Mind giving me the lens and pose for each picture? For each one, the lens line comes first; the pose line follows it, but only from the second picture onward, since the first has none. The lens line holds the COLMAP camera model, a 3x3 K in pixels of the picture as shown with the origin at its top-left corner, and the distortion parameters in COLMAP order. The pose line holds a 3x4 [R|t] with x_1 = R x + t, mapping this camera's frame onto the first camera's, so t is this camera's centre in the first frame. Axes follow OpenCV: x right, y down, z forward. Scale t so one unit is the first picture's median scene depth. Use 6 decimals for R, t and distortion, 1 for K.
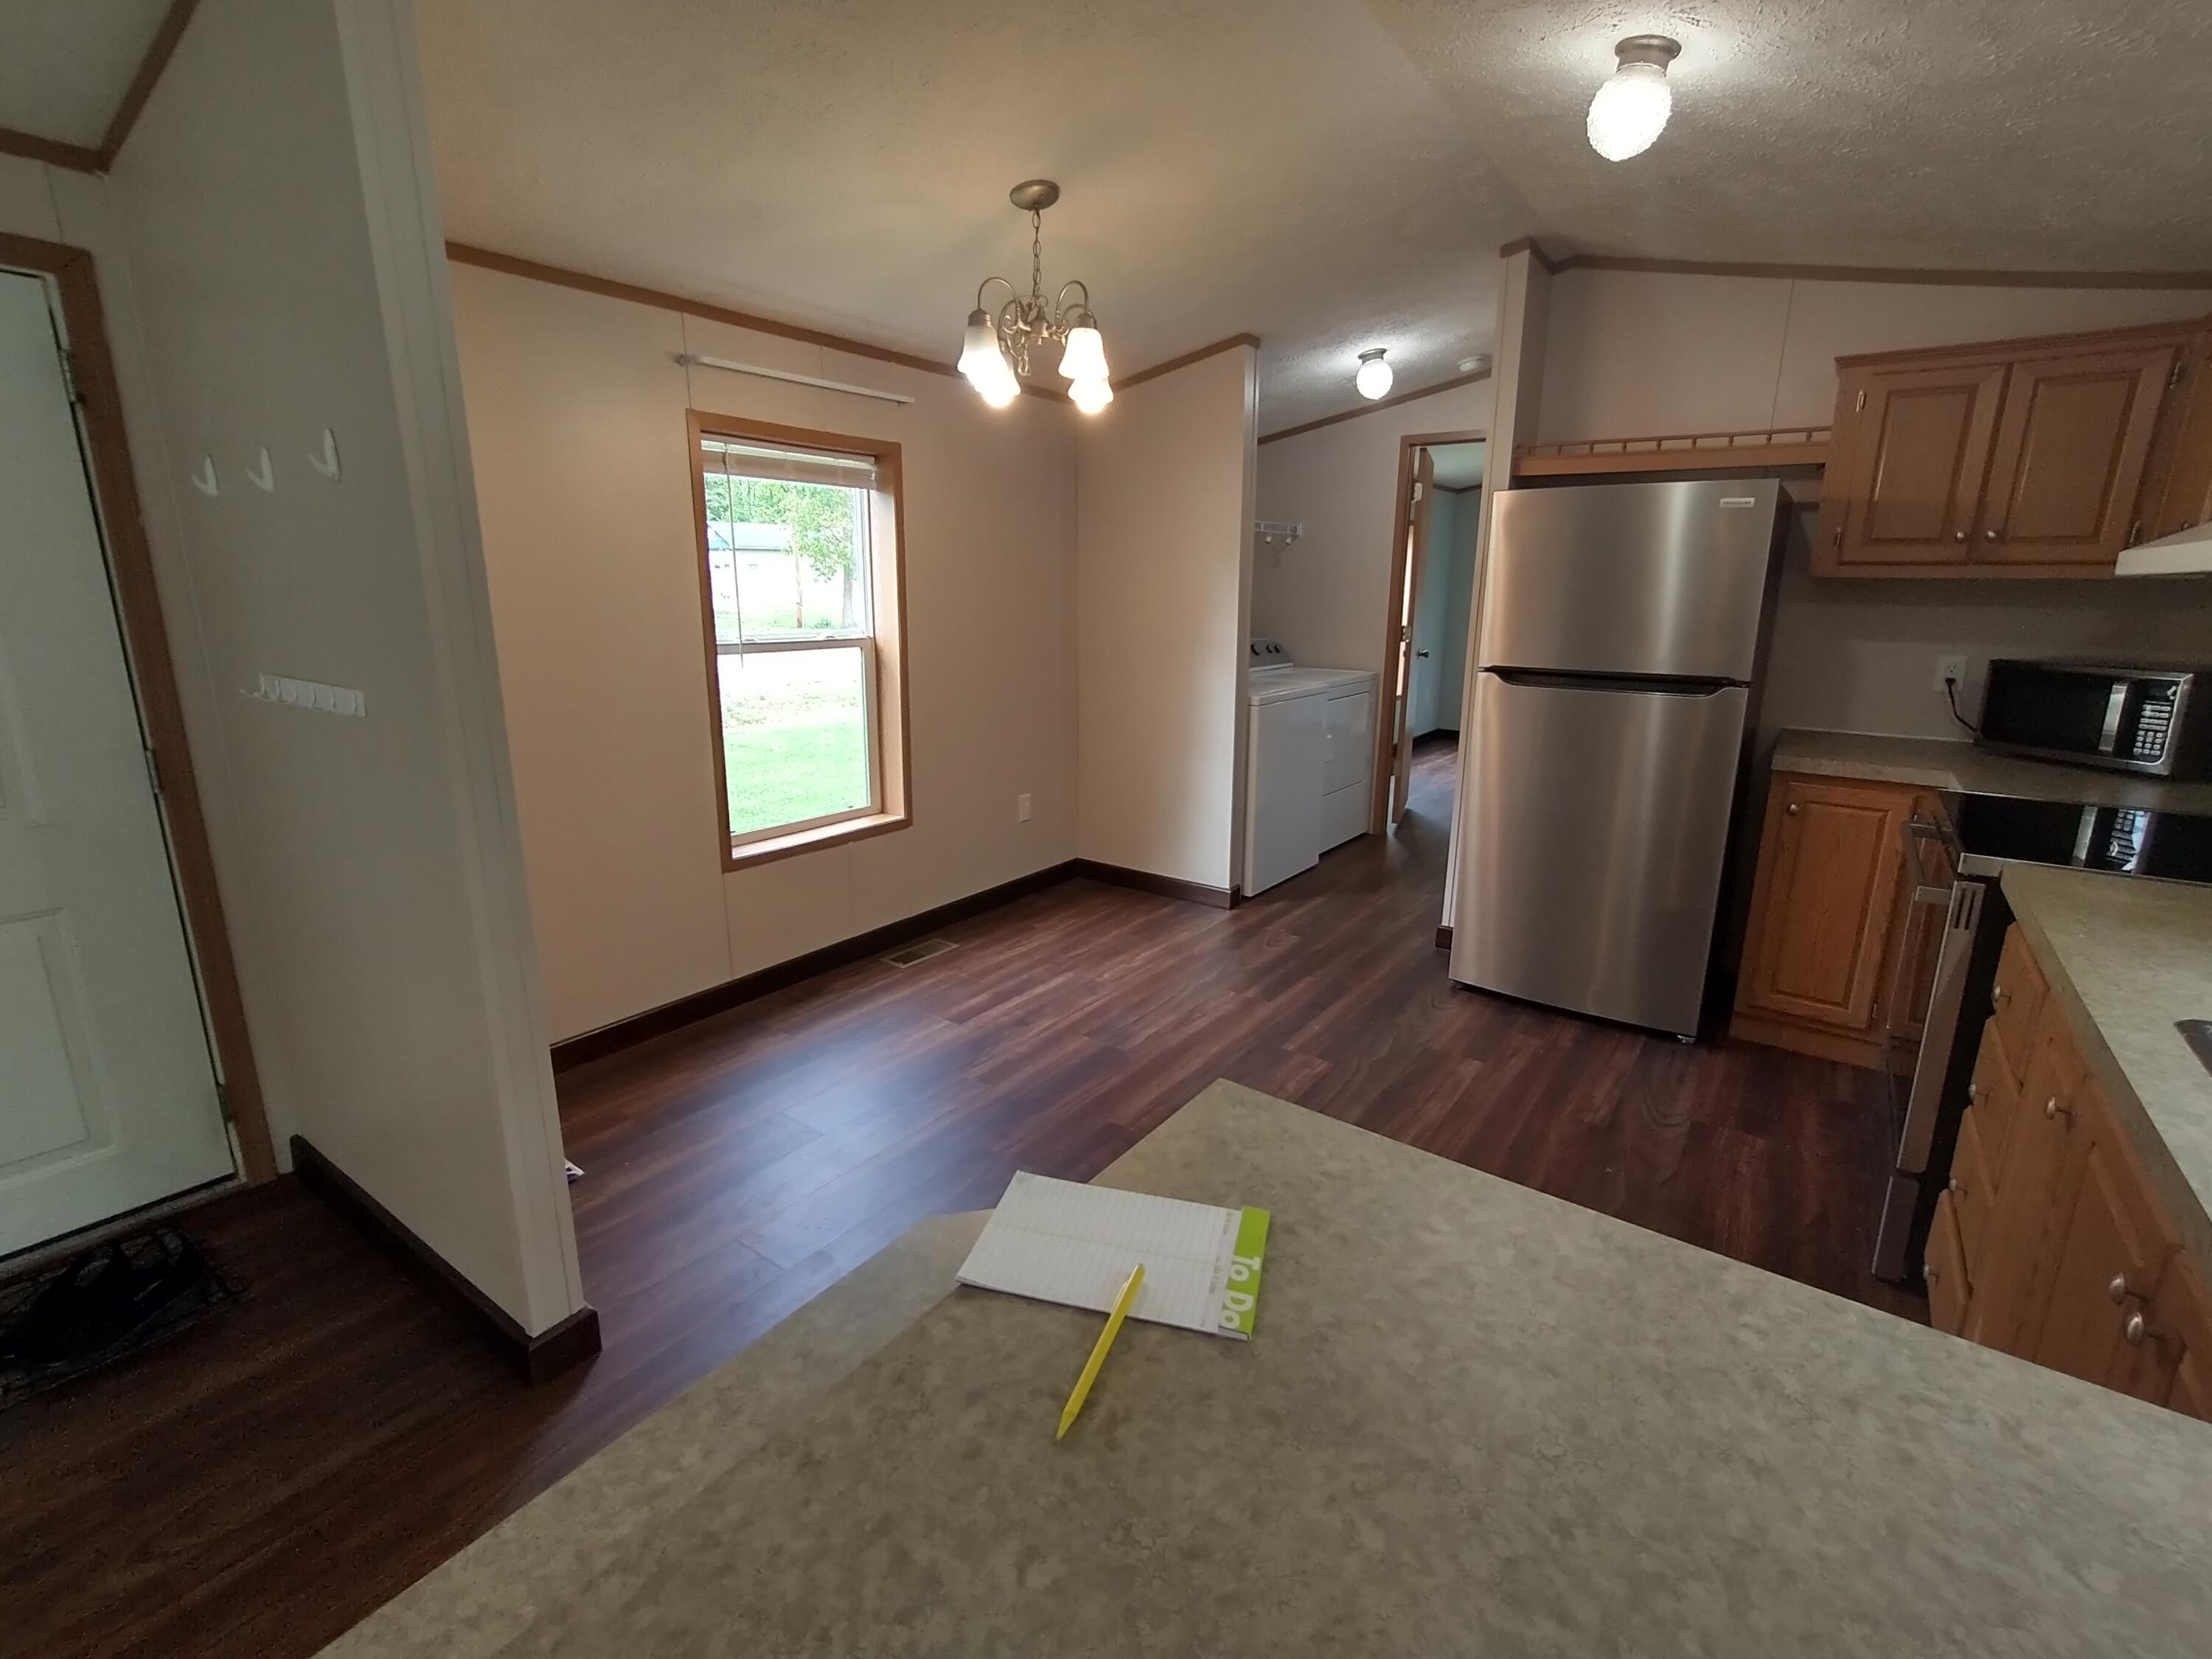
lens RADIAL K [[1000.9, 0, 1115.5], [0, 1000.9, 810.7], [0, 0, 1]] dist [0.003620, 0.000500]
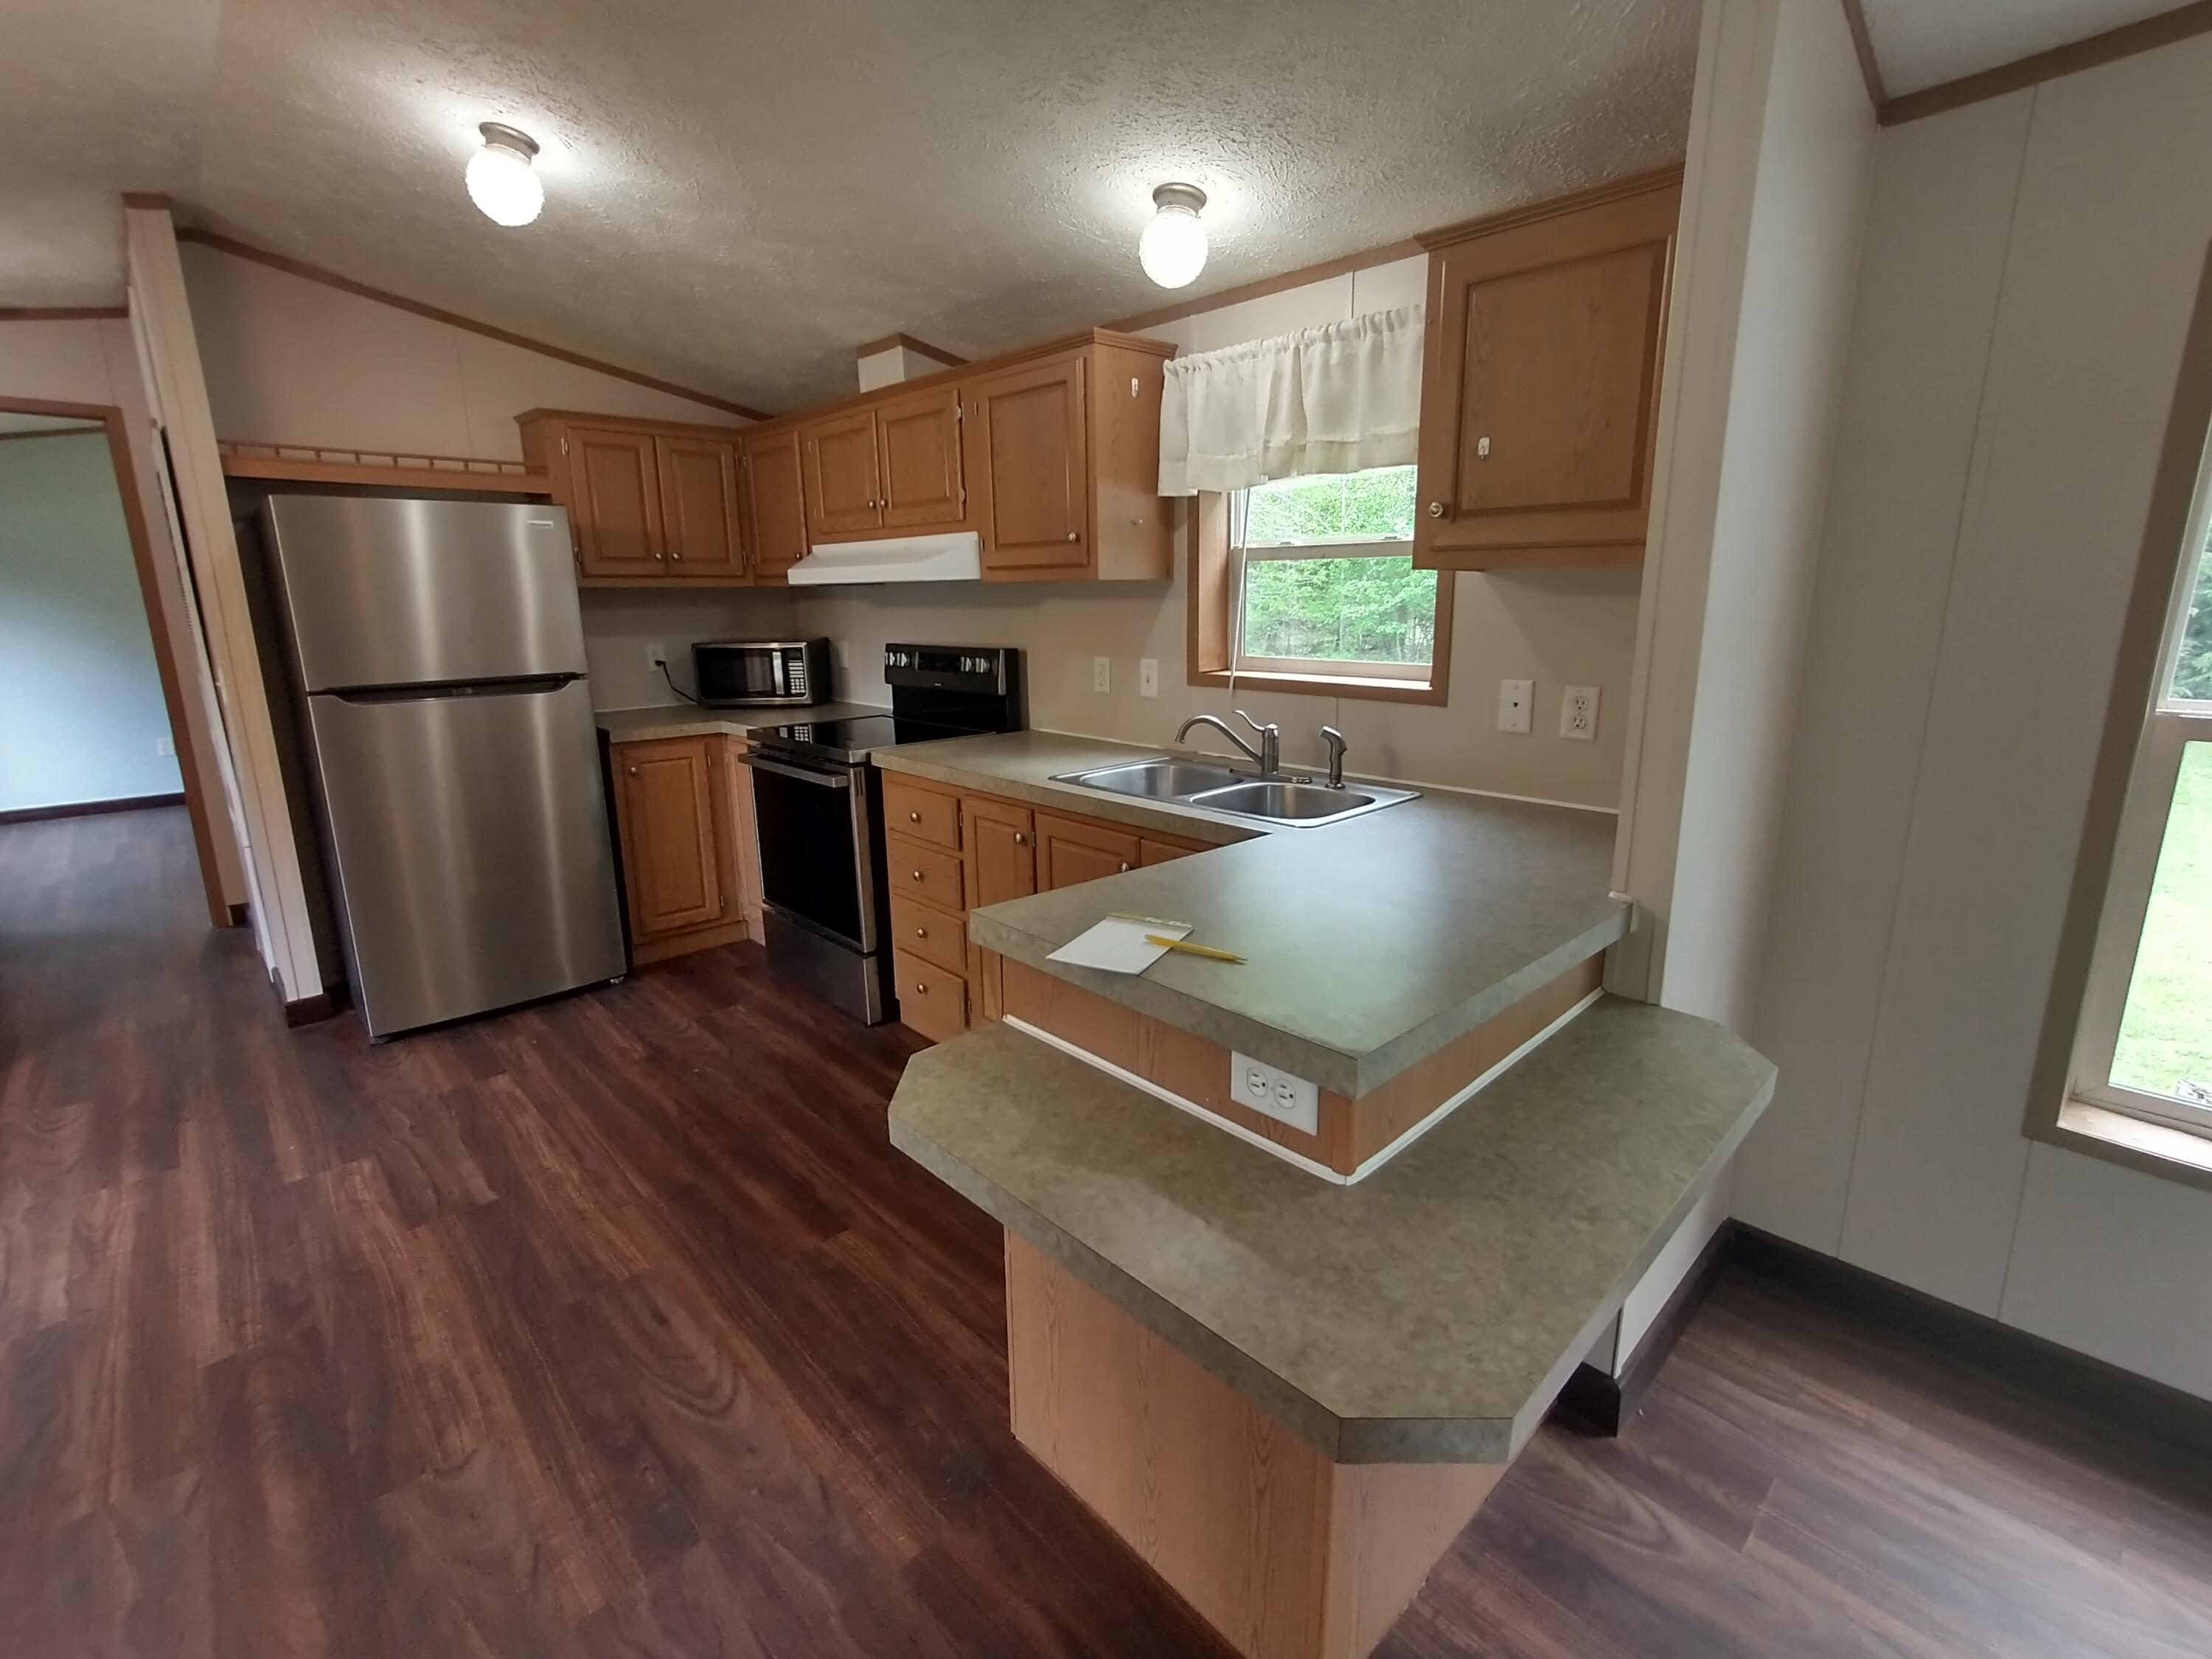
lens RADIAL K [[1000.9, 0, 1115.5], [0, 1000.9, 810.7], [0, 0, 1]] dist [0.003620, 0.000500]
pose [[0.194030, -0.224045, 0.955069, -0.379035], [0.235561, 0.955727, 0.176343, -0.030068], [-0.952294, 0.190761, 0.238216, 0.120554]]
